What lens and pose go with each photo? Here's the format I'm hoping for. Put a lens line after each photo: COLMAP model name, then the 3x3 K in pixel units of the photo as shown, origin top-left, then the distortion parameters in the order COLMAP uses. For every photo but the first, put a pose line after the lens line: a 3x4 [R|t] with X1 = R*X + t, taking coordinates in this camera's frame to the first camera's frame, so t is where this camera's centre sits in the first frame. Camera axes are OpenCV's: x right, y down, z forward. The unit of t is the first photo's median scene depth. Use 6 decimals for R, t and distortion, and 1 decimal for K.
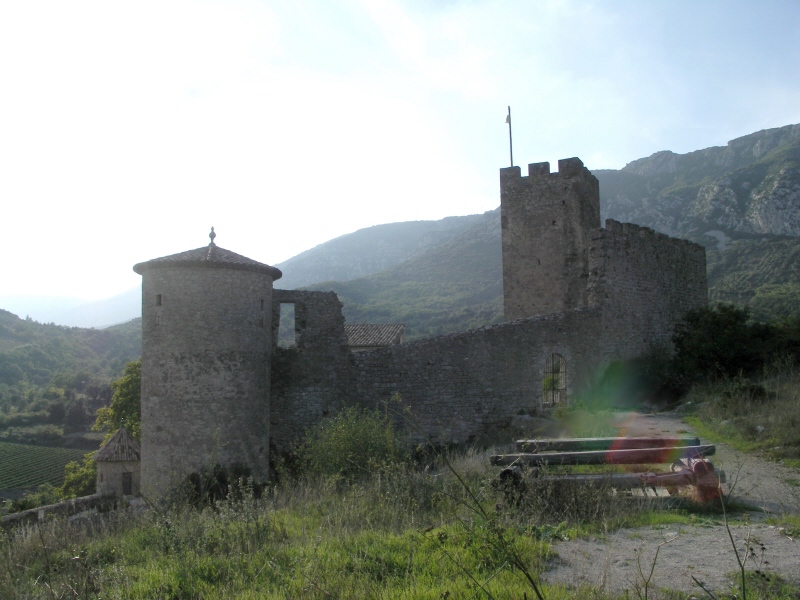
lens RADIAL K [[670.7, 0, 400.0], [0, 670.7, 300.0], [0, 0, 1]] dist [-0.191469, 0.186030]
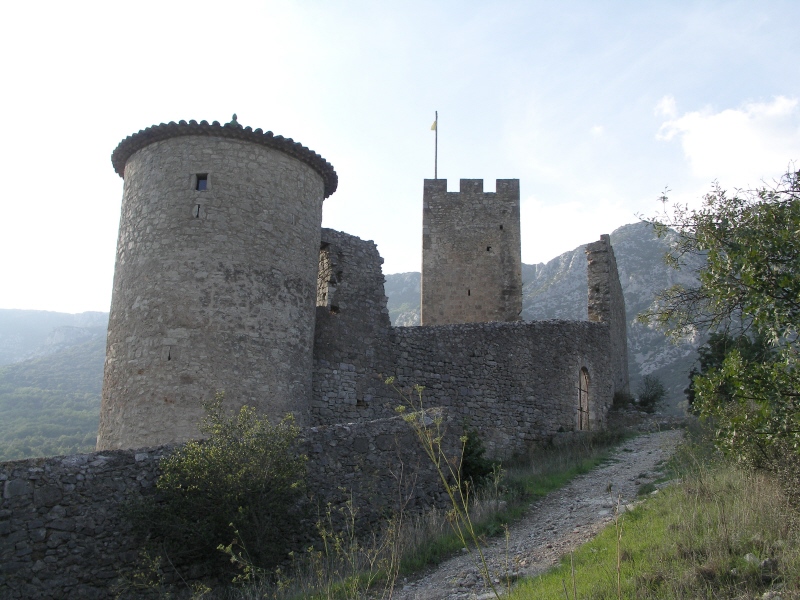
lens RADIAL K [[823.2, 0, 400.0], [0, 823.2, 300.0], [0, 0, 1]] dist [-0.130923, -0.001932]
pose [[0.885484, 0.146546, 0.440957, -0.466526], [-0.070273, 0.980285, -0.184669, 0.217233], [-0.459326, 0.132534, 0.878325, 0.199669]]
